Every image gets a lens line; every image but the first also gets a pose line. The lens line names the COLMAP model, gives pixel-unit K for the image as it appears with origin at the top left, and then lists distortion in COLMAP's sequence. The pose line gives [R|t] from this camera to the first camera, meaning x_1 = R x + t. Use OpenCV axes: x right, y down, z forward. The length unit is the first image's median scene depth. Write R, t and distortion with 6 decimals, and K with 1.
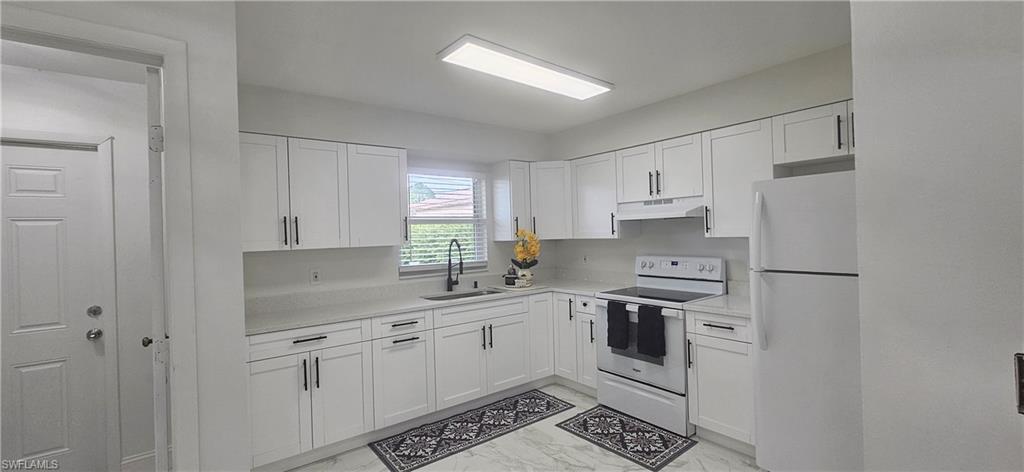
lens RADIAL K [[418.0, 0, 513.9], [0, 418.0, 234.5], [0, 0, 1]] dist [0.002011, -0.000114]
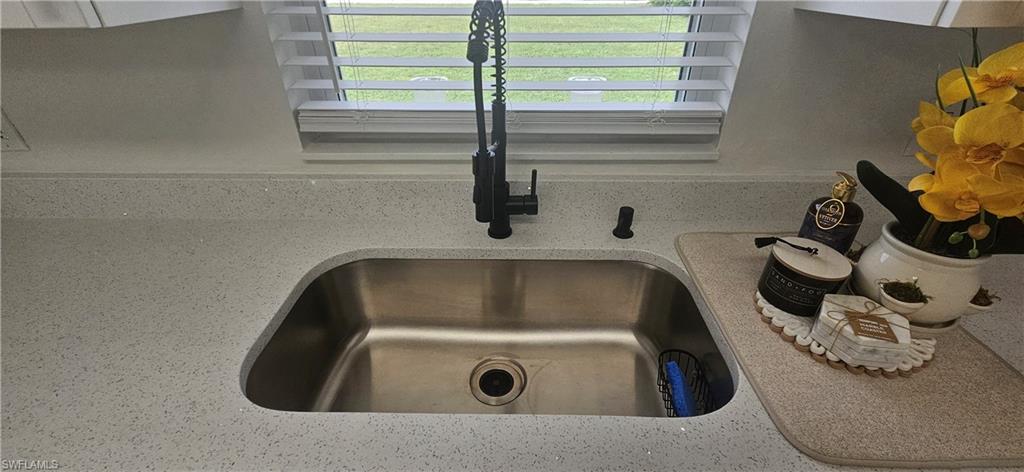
lens RADIAL K [[418.0, 0, 513.9], [0, 418.0, 234.5], [0, 0, 1]] dist [0.002011, -0.000114]
pose [[0.780315, 0.354870, -0.514952, -0.020858], [-0.019985, 0.837142, 0.546620, -0.000101], [0.625067, -0.416245, 0.660327, 0.975131]]
